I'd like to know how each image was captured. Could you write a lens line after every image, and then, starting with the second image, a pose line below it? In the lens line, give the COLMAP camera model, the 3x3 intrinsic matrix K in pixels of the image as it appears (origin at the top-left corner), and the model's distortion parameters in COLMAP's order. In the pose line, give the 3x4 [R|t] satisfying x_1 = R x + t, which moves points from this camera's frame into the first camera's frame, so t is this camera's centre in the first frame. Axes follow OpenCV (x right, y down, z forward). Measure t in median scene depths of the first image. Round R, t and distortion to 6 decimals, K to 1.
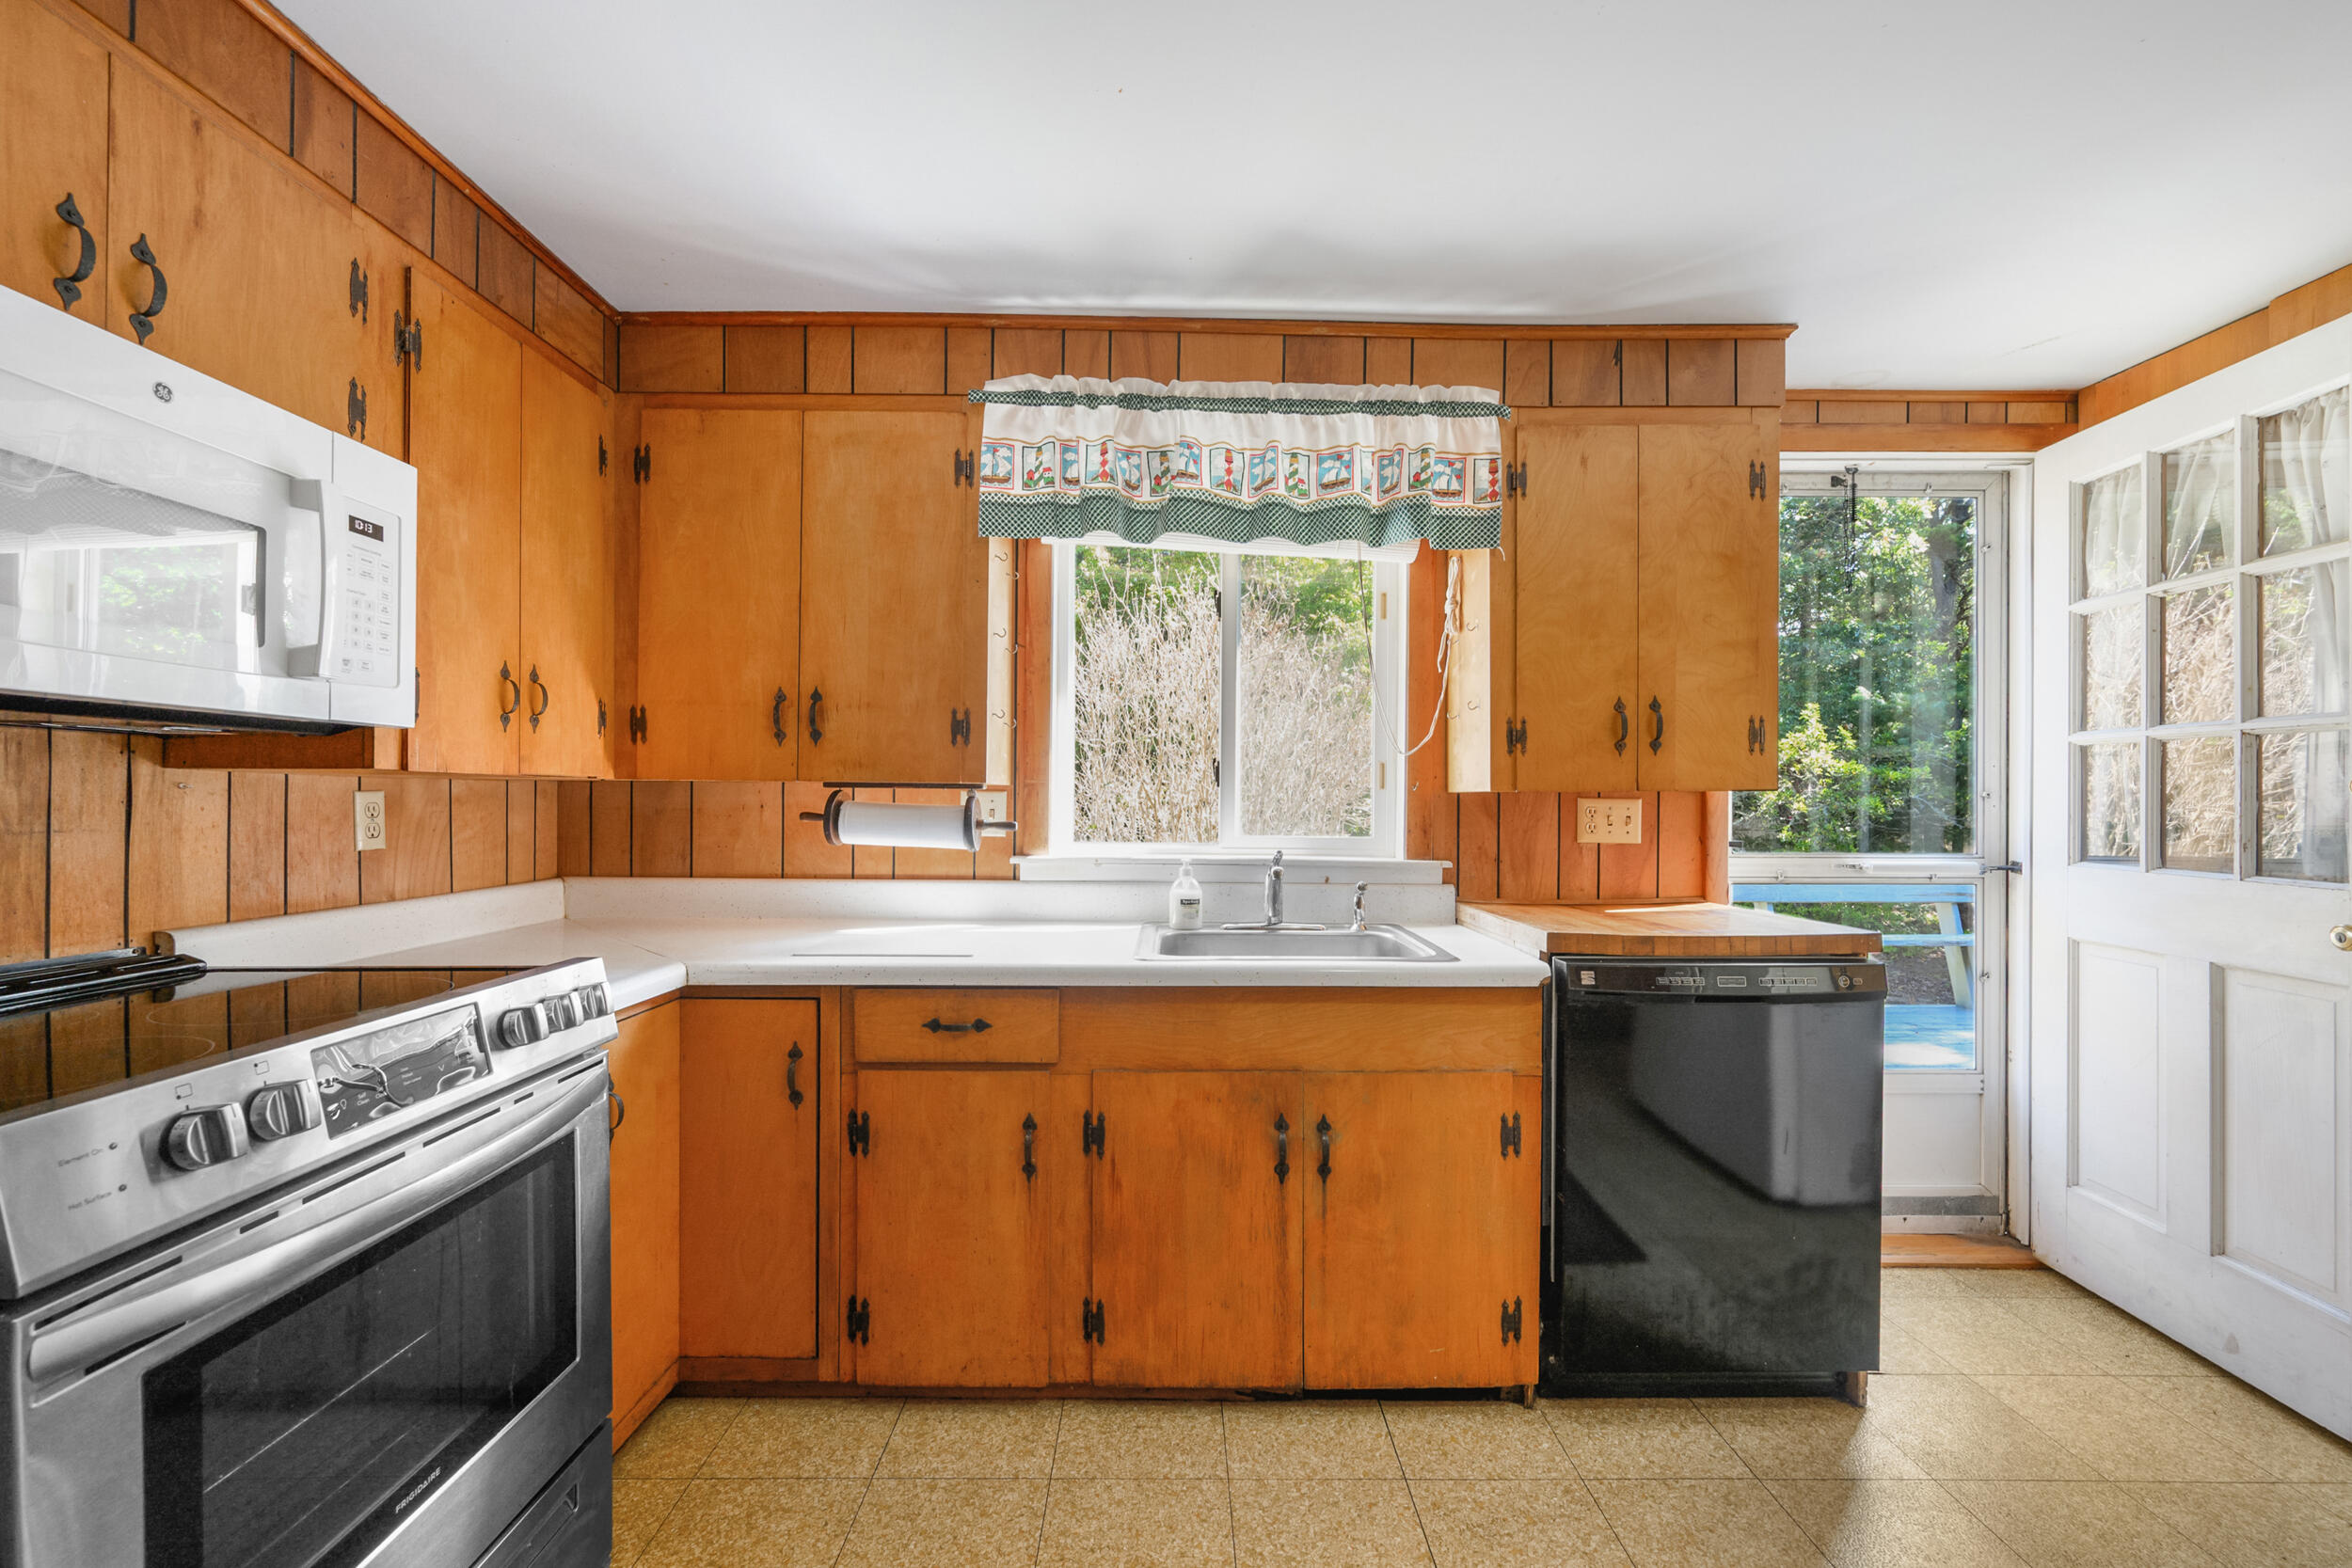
lens RADIAL K [[963.5, 0, 1173.7], [0, 963.5, 794.9], [0, 0, 1]] dist [0.000336, 0.000826]
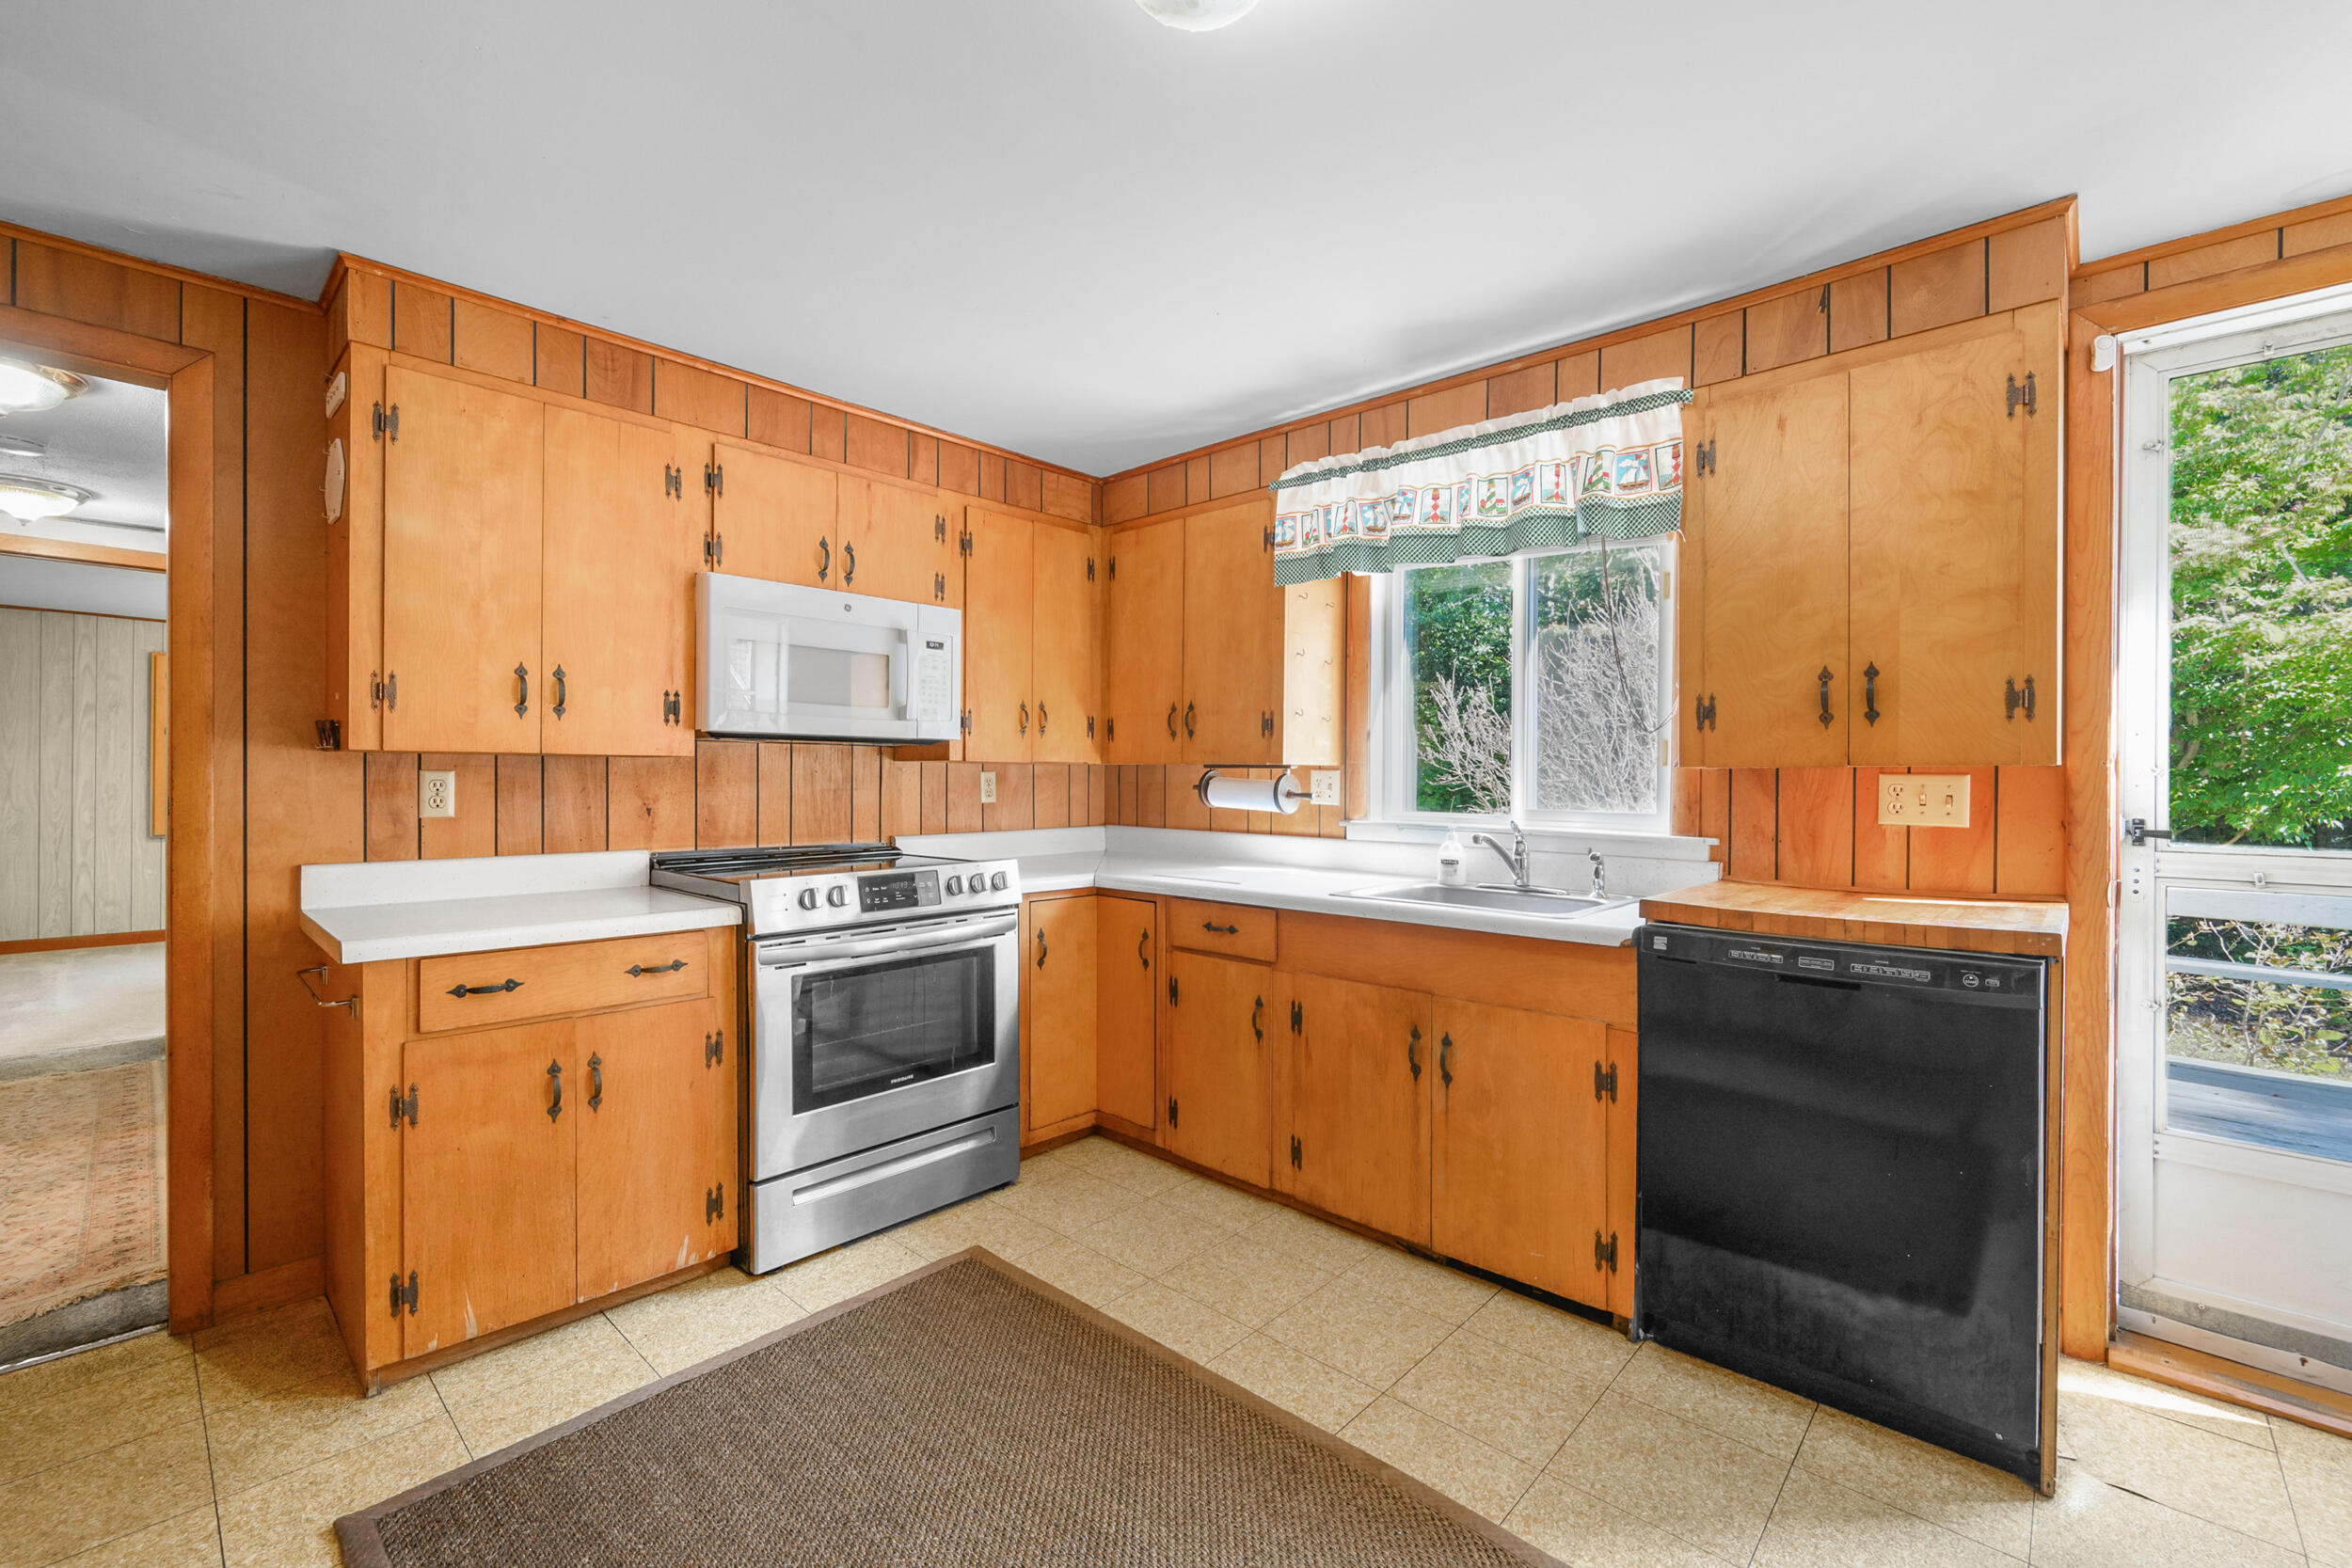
lens RADIAL K [[963.5, 0, 1189.8], [0, 963.5, 773.8], [0, 0, 1]] dist [0.000336, 0.000826]
pose [[0.739400, -0.002372, -0.673263, 0.642970], [0.003250, 0.999995, 0.000046, 0.001185], [0.673259, -0.002222, 0.739403, -0.110928]]
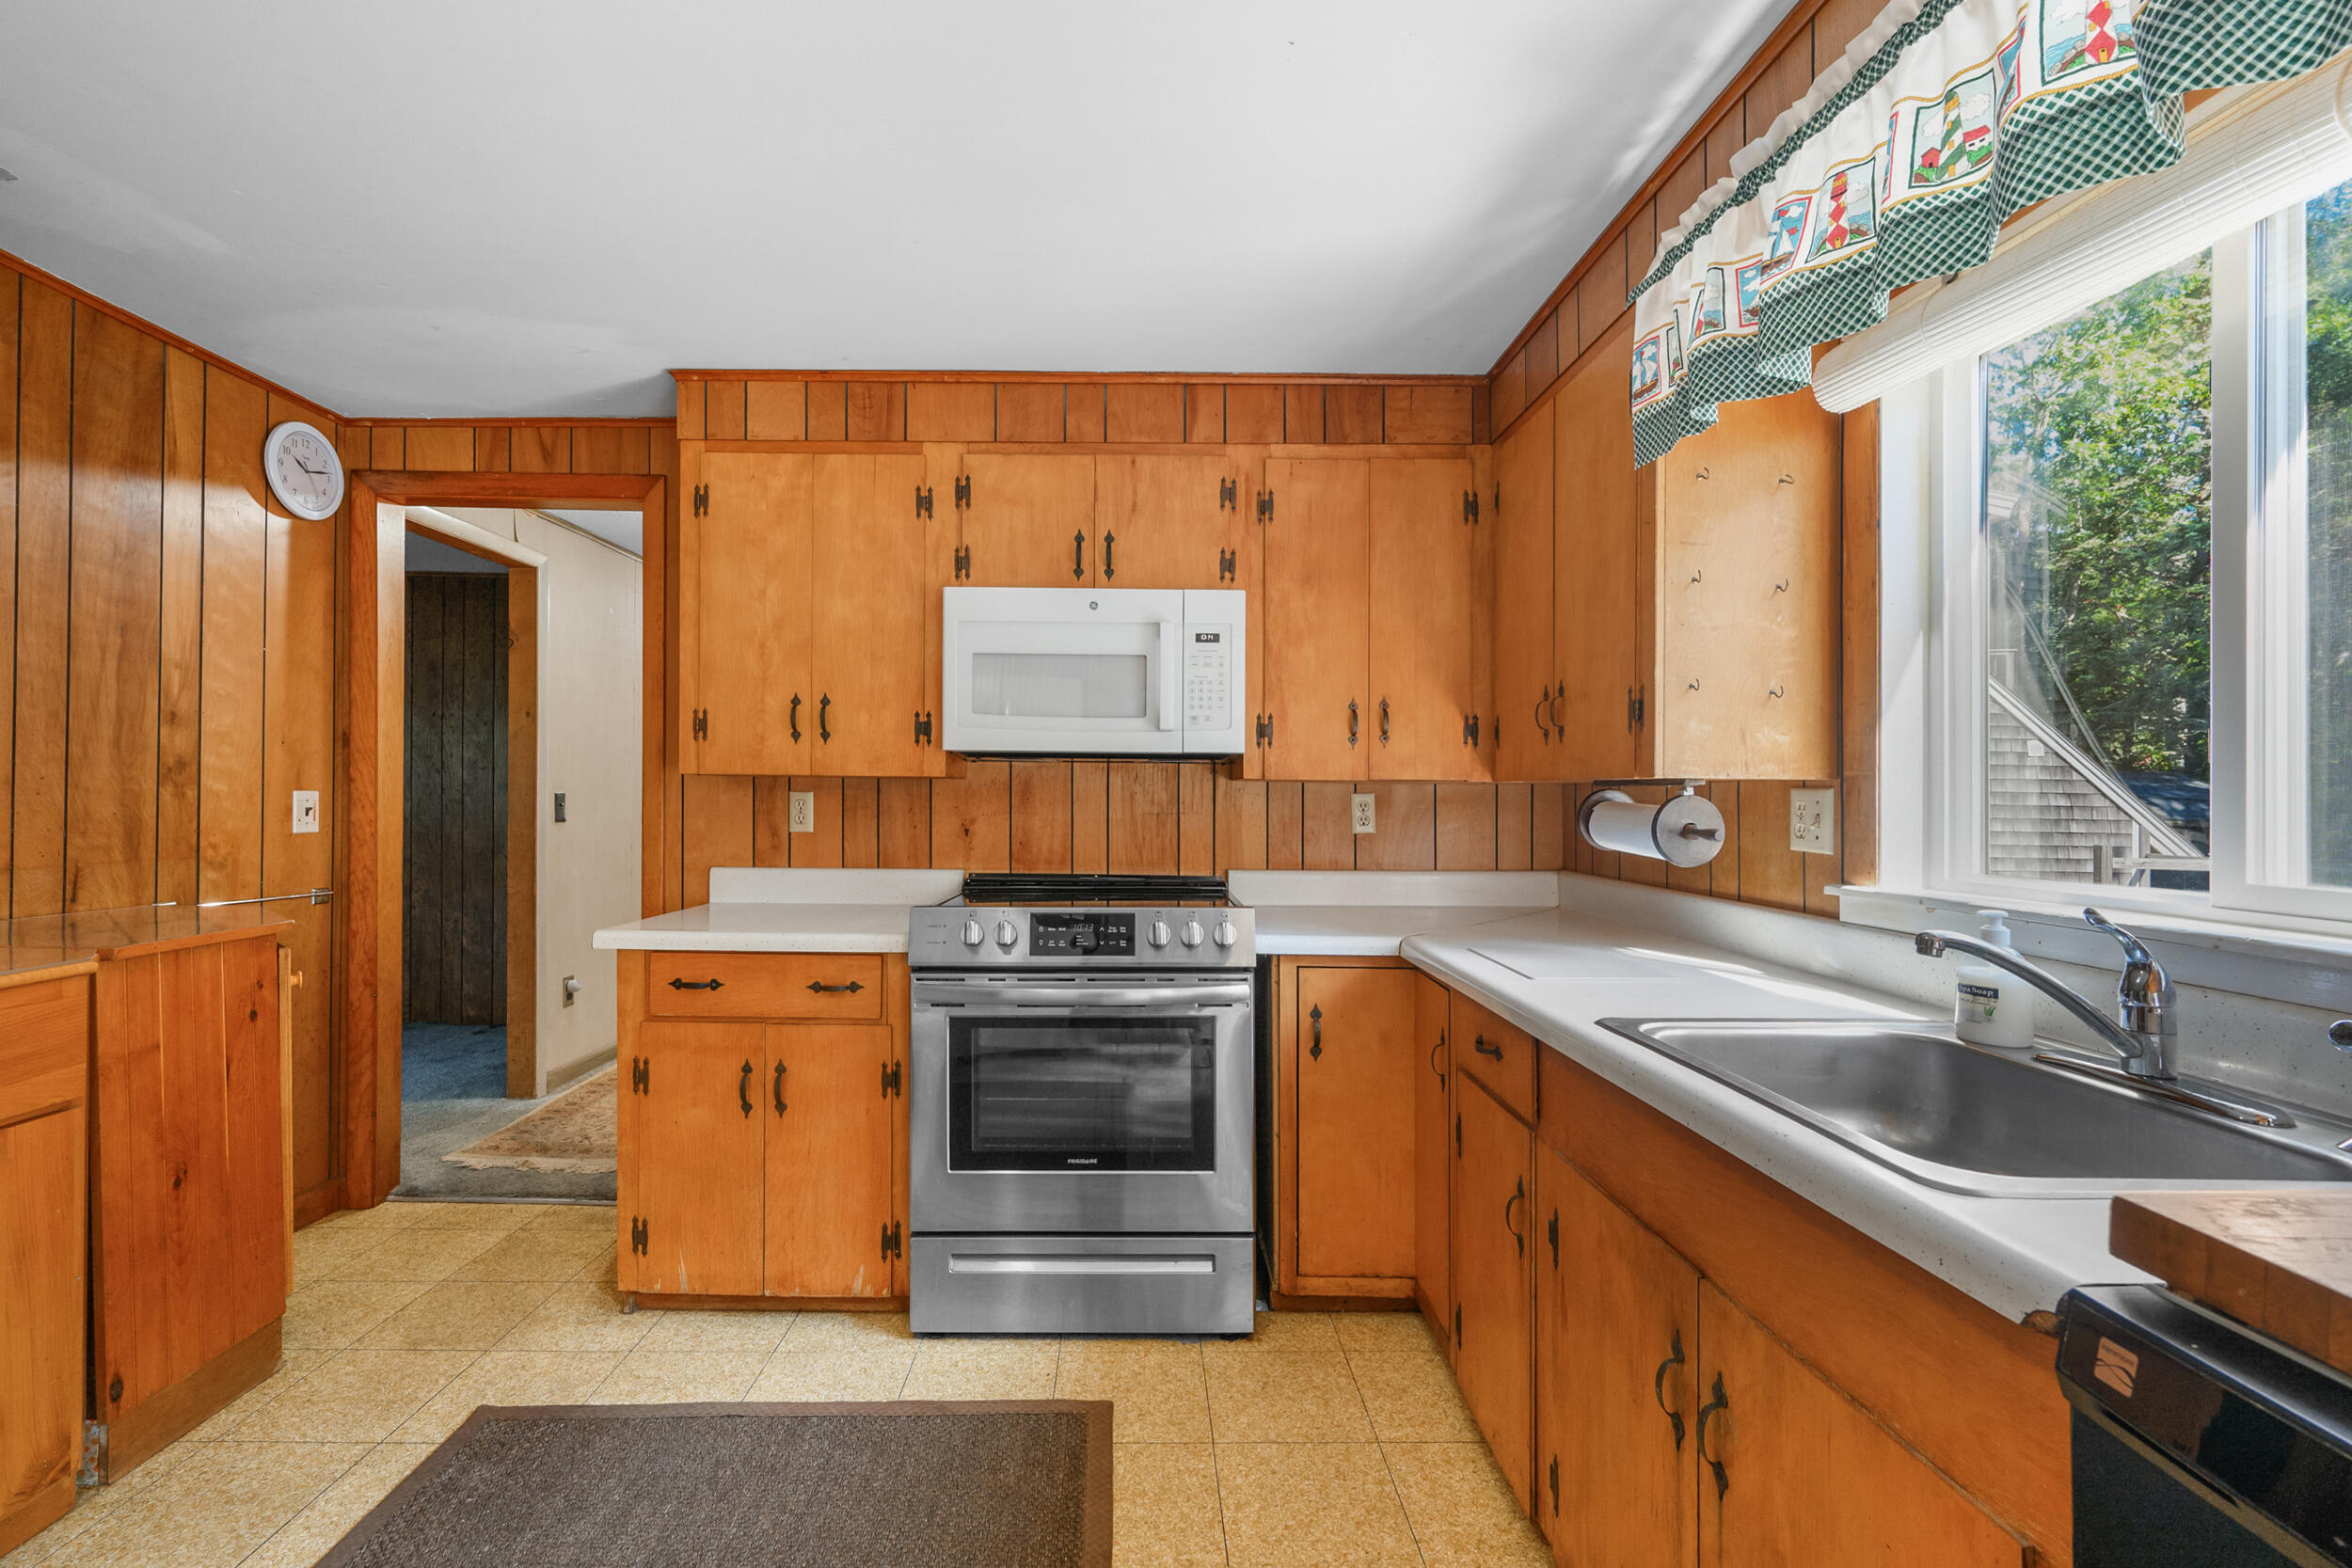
lens RADIAL K [[1020.1, 0, 1164.7], [0, 1020.1, 785.9], [0, 0, 1]] dist [0.000854, -0.000994]
pose [[0.021053, -0.014486, -0.999673, 0.633356], [-0.000315, 0.999895, -0.014496, 0.006740], [0.999778, 0.000620, 0.021046, 0.591550]]
